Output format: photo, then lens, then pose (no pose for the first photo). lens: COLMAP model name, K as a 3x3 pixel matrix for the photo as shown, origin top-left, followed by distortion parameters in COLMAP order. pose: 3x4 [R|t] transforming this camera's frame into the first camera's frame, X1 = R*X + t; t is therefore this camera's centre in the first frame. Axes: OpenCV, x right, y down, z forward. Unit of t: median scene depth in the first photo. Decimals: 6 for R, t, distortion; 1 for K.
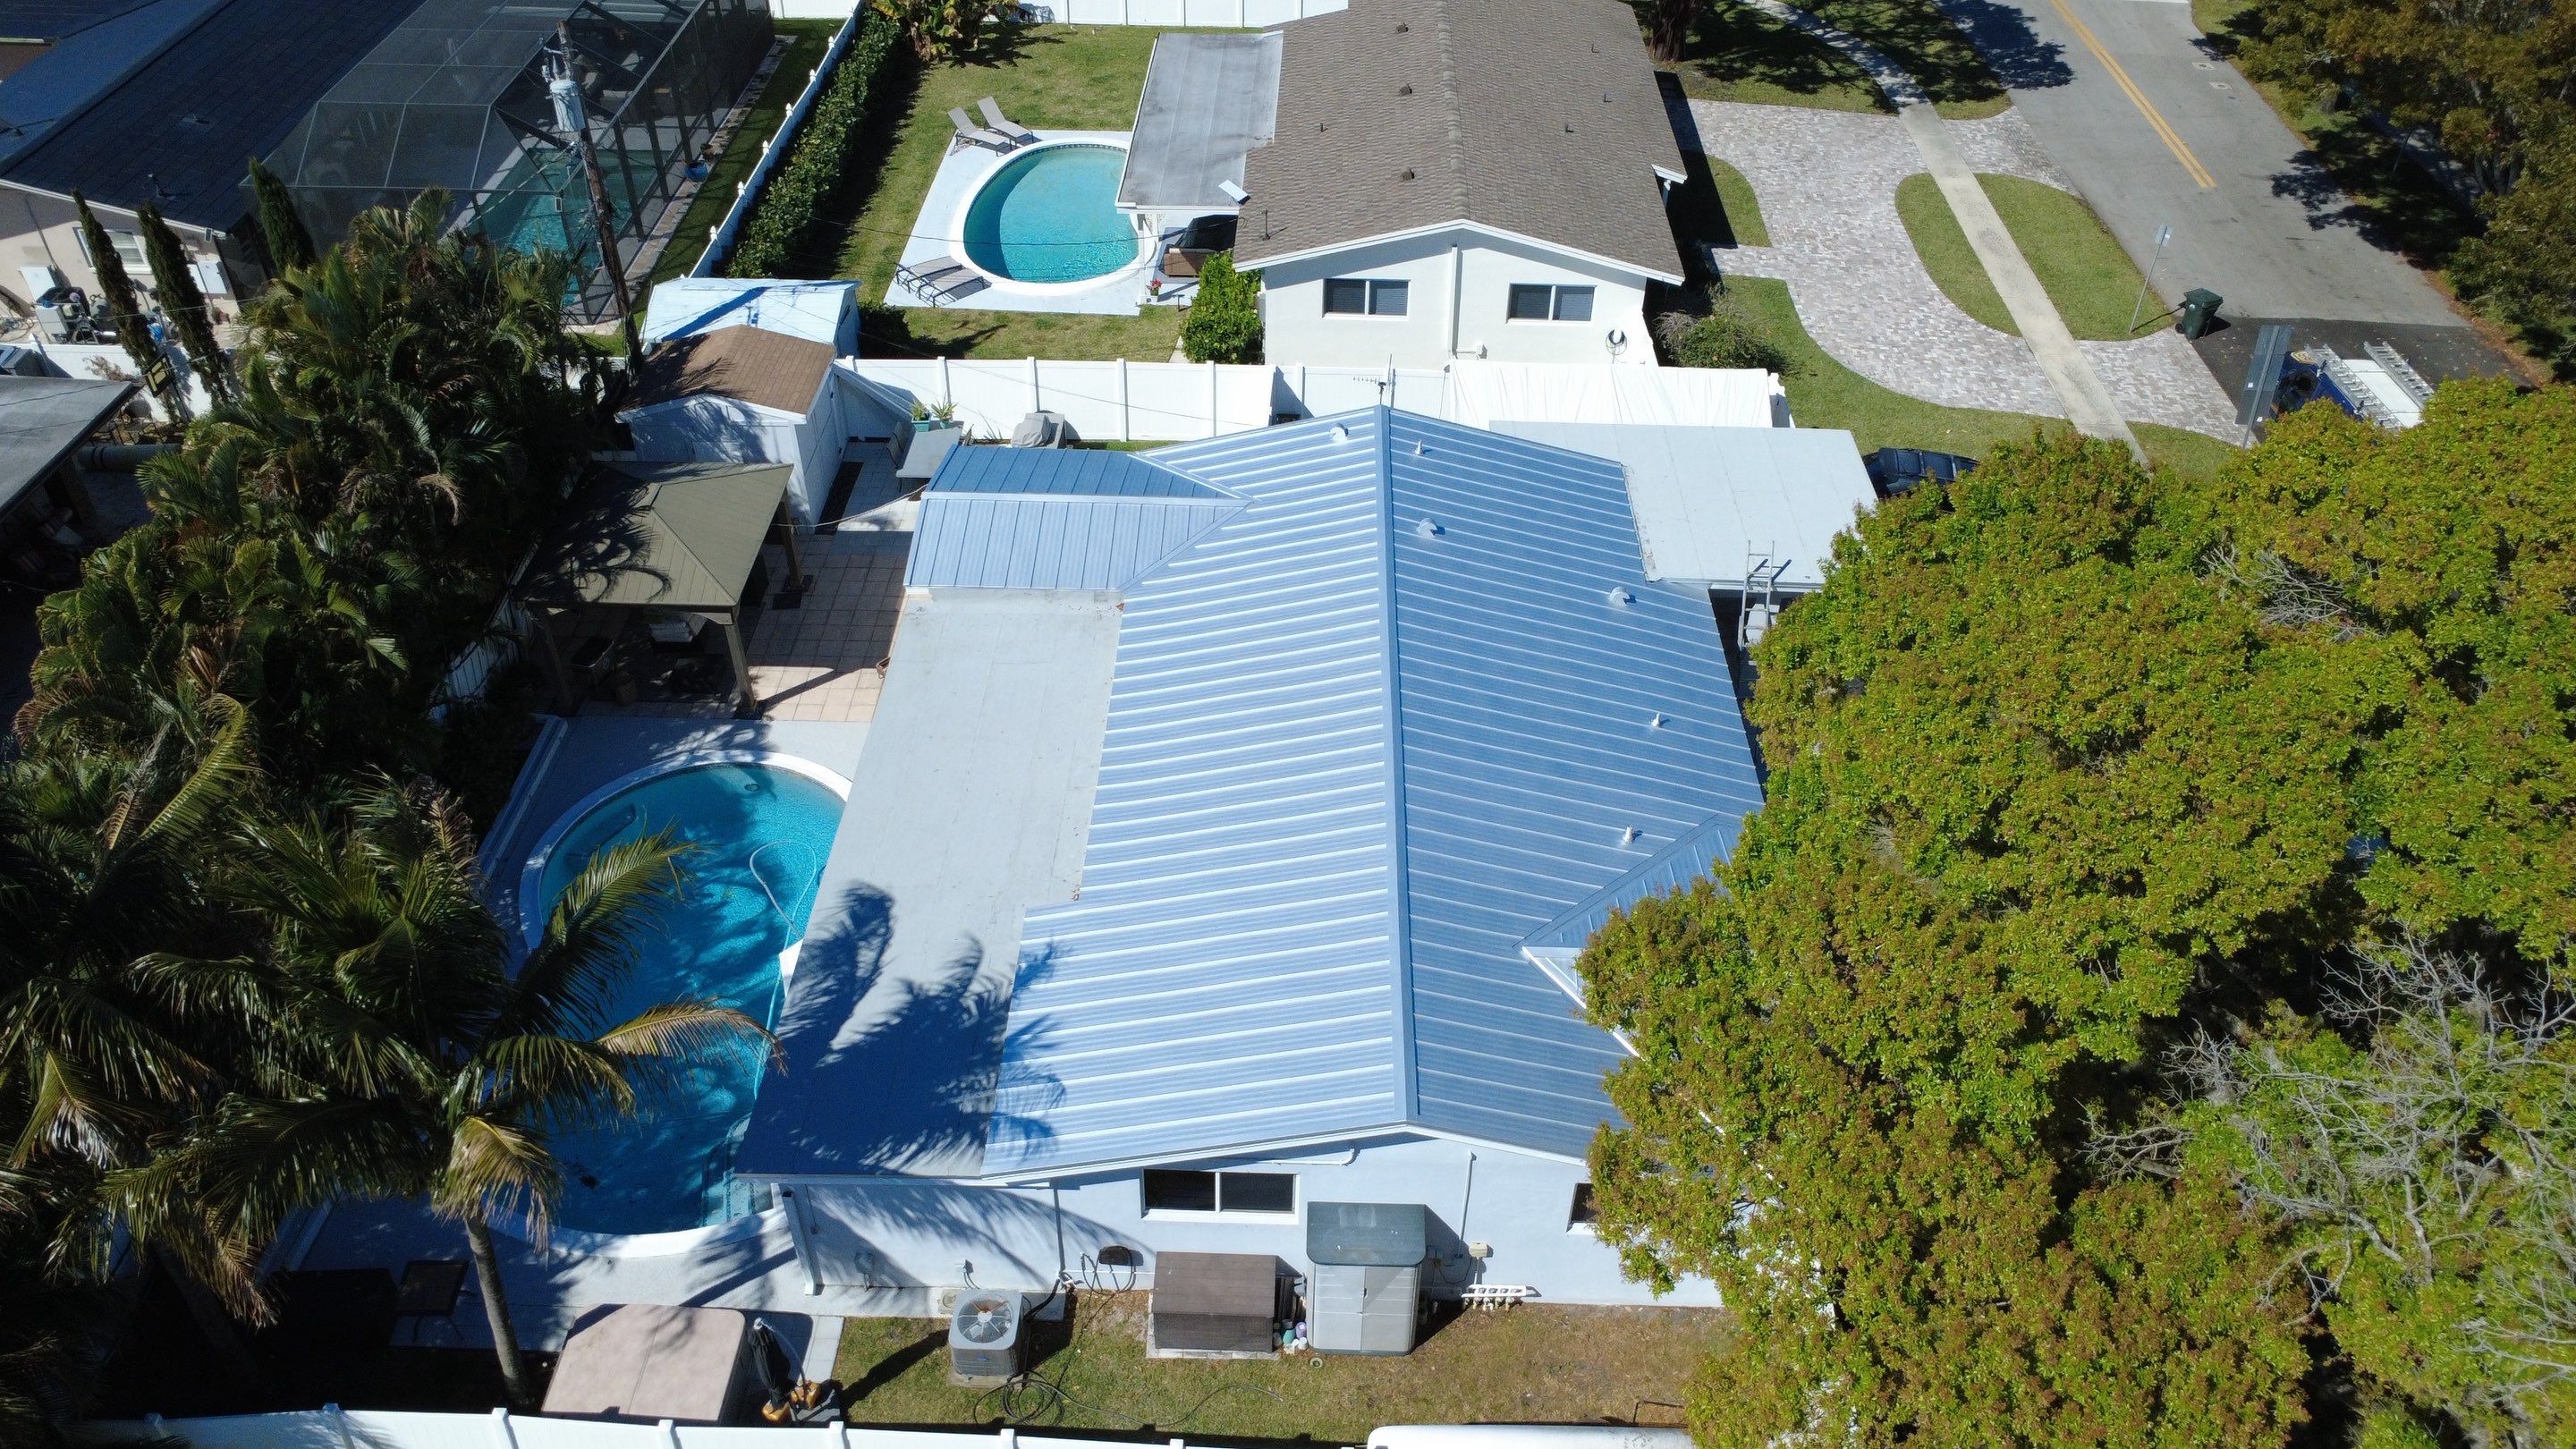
lens RADIAL K [[1857.2, 0, 1292.1], [0, 1857.2, 718.6], [0, 0, 1]] dist [0.006845, 0.004714]
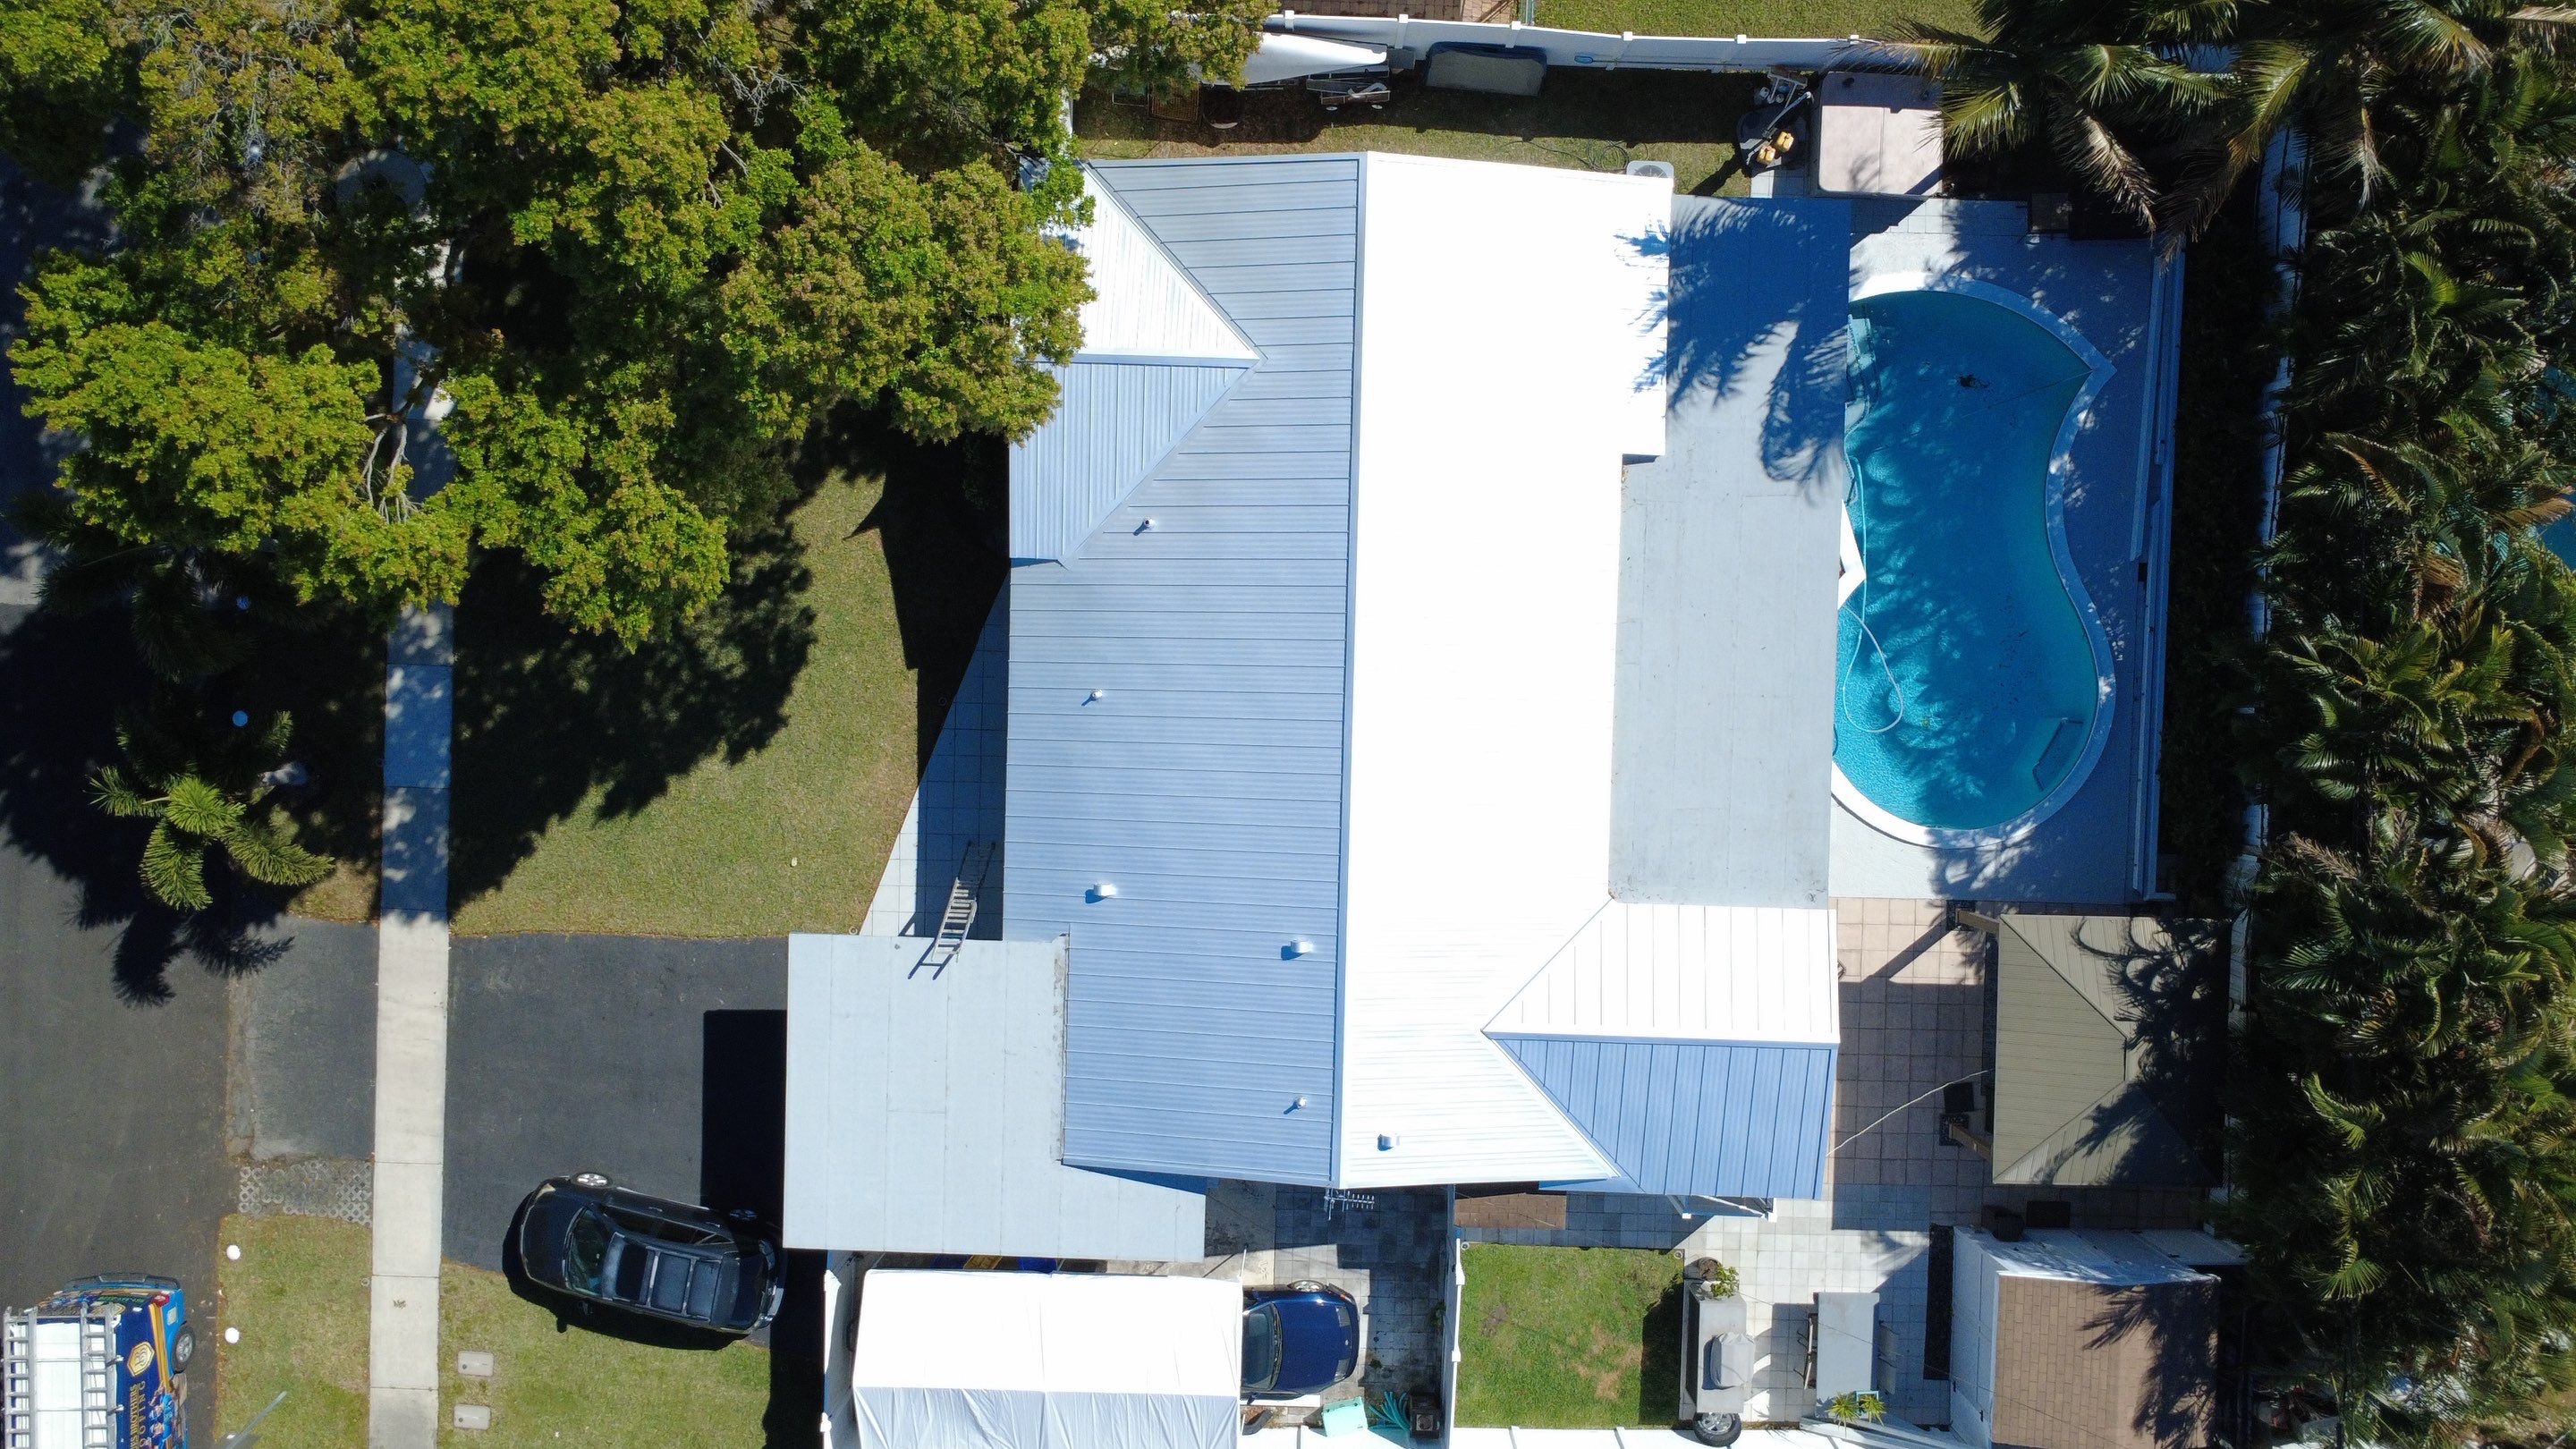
lens RADIAL K [[1902.9, 0, 1306.4], [0, 1902.9, 697.3], [0, 0, 1]] dist [0.005811, 0.010372]
pose [[-0.999689, -0.005890, -0.024238, 0.068310], [-0.014462, -0.654870, 0.755603, -0.561433], [-0.020324, 0.755719, 0.654581, 0.202381]]
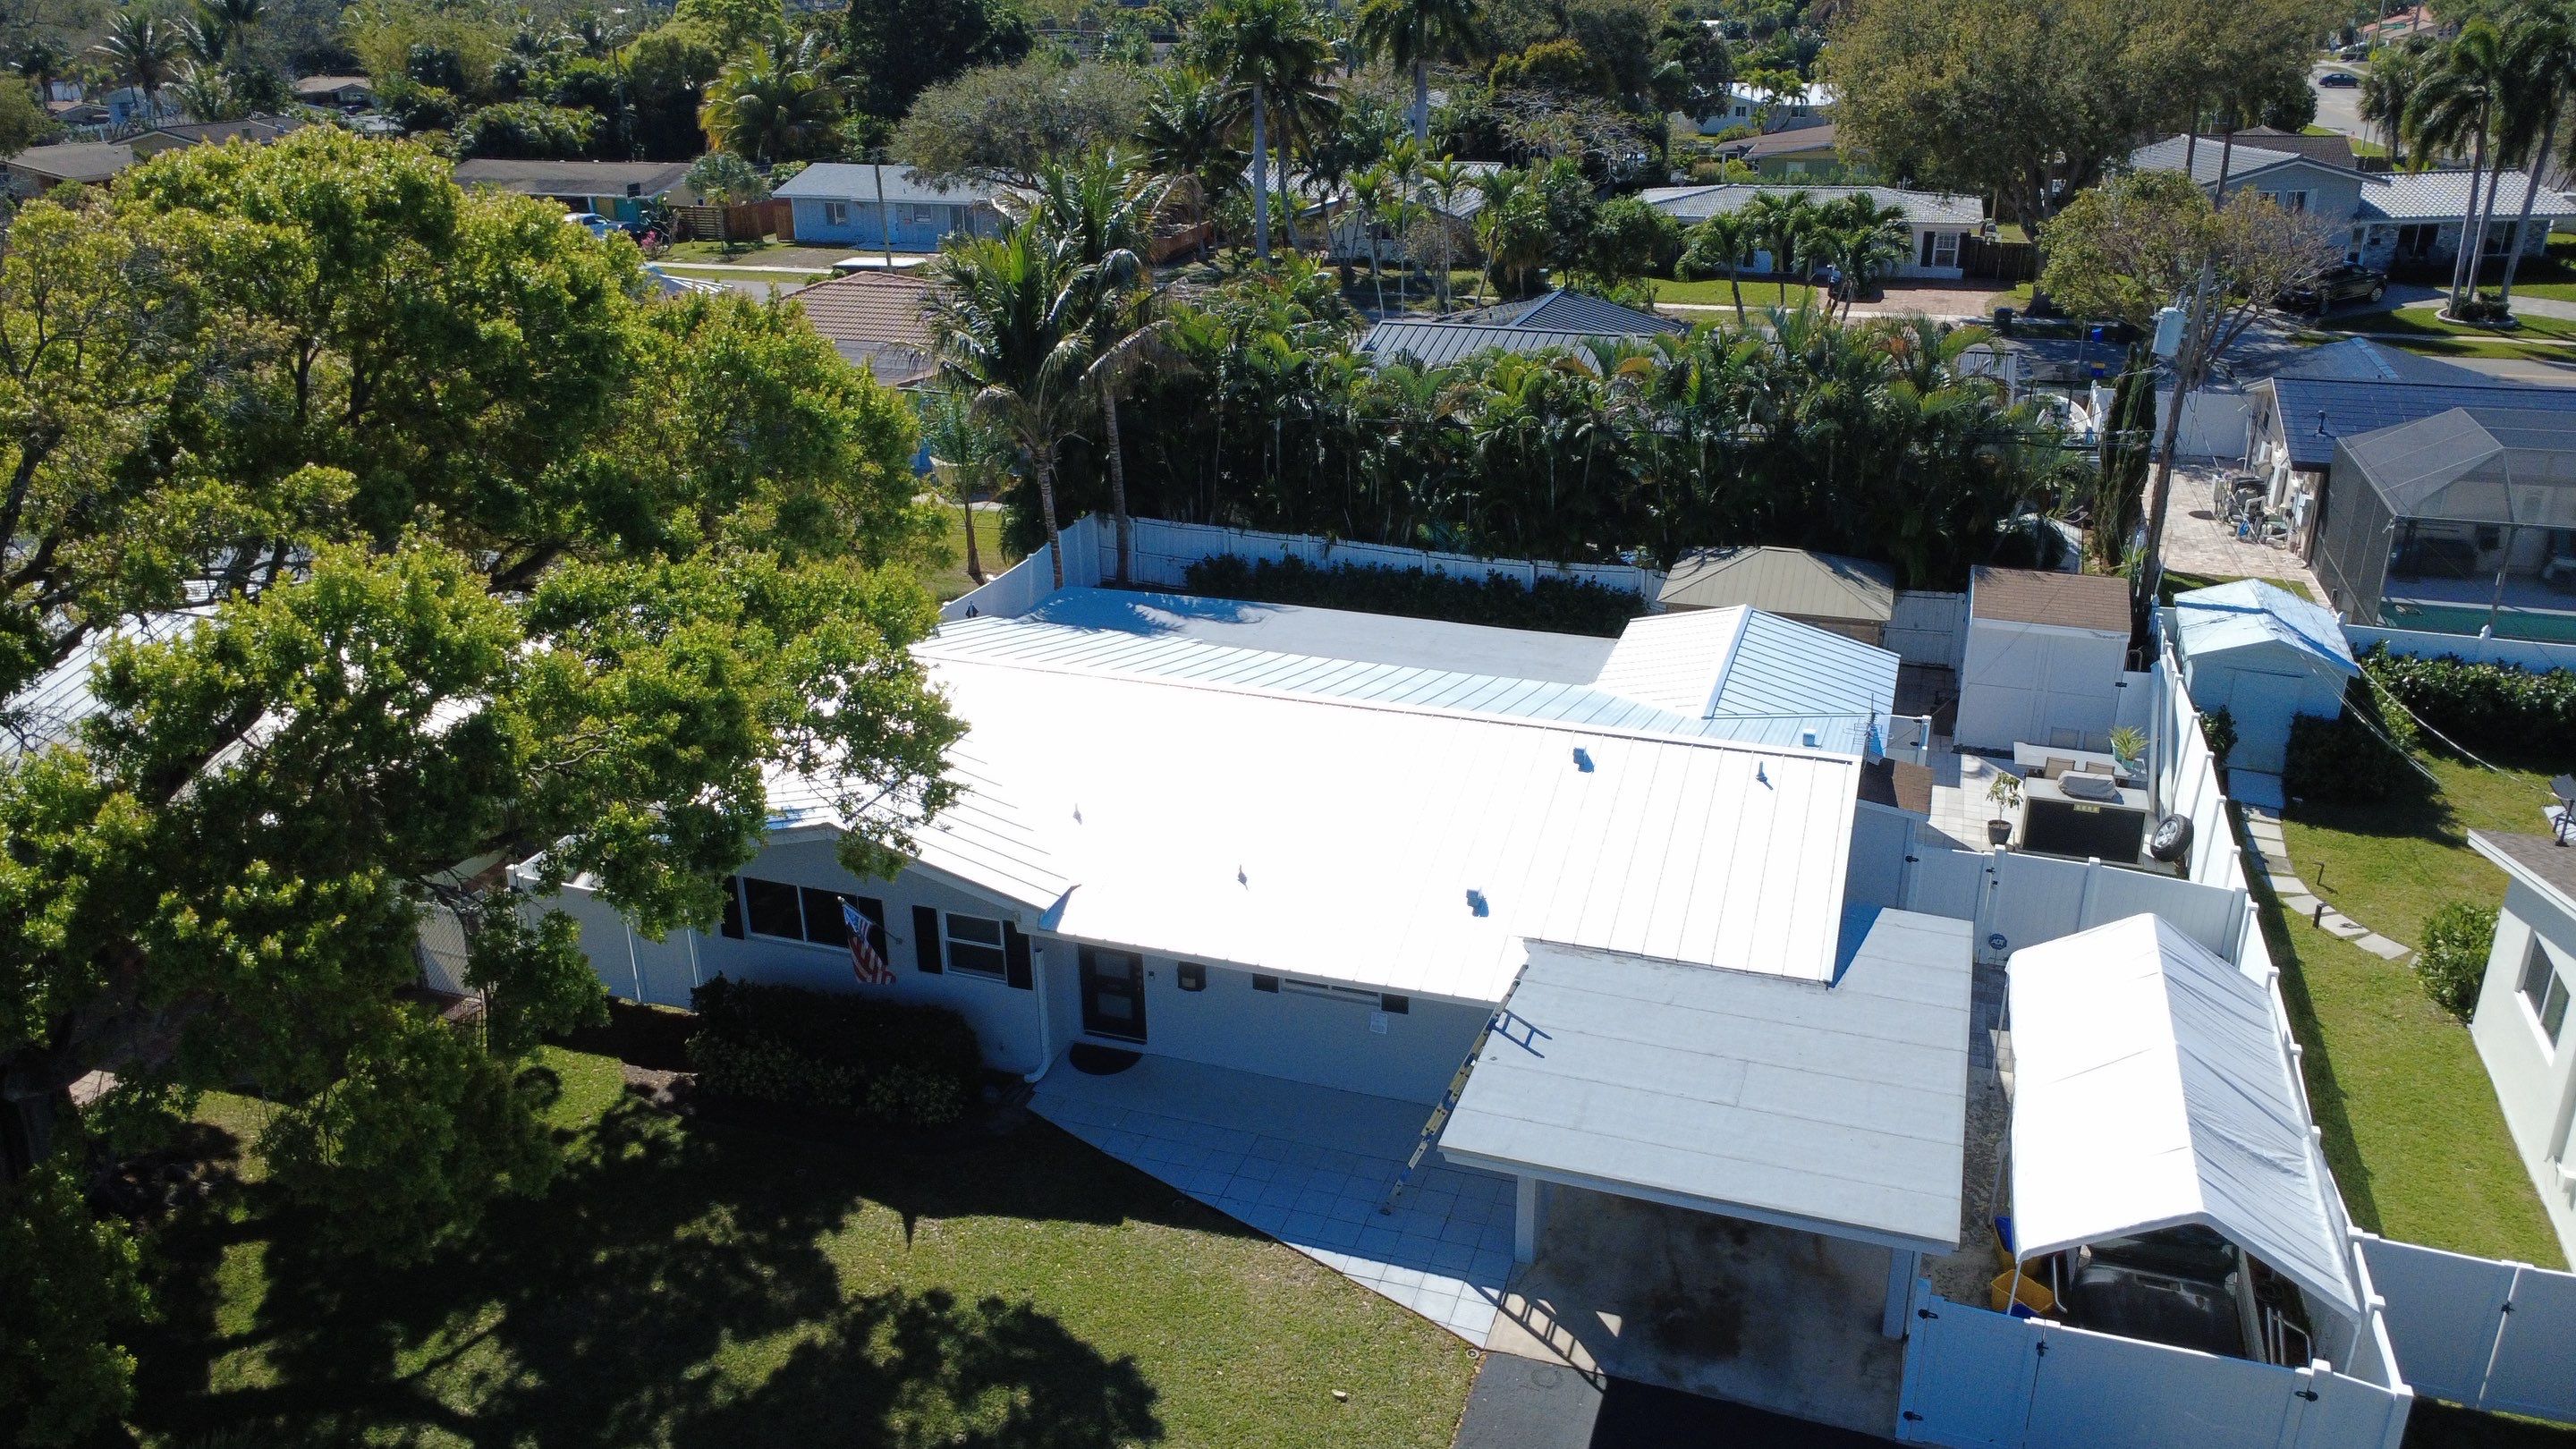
lens RADIAL K [[1857.2, 0, 1303.4], [0, 1857.2, 715.2], [0, 0, 1]] dist [0.006845, 0.004714]
pose [[-0.302336, 0.350605, -0.886380, 0.640067], [-0.605547, 0.647499, 0.462663, -0.321758], [0.736142, 0.676625, 0.016546, 0.657793]]
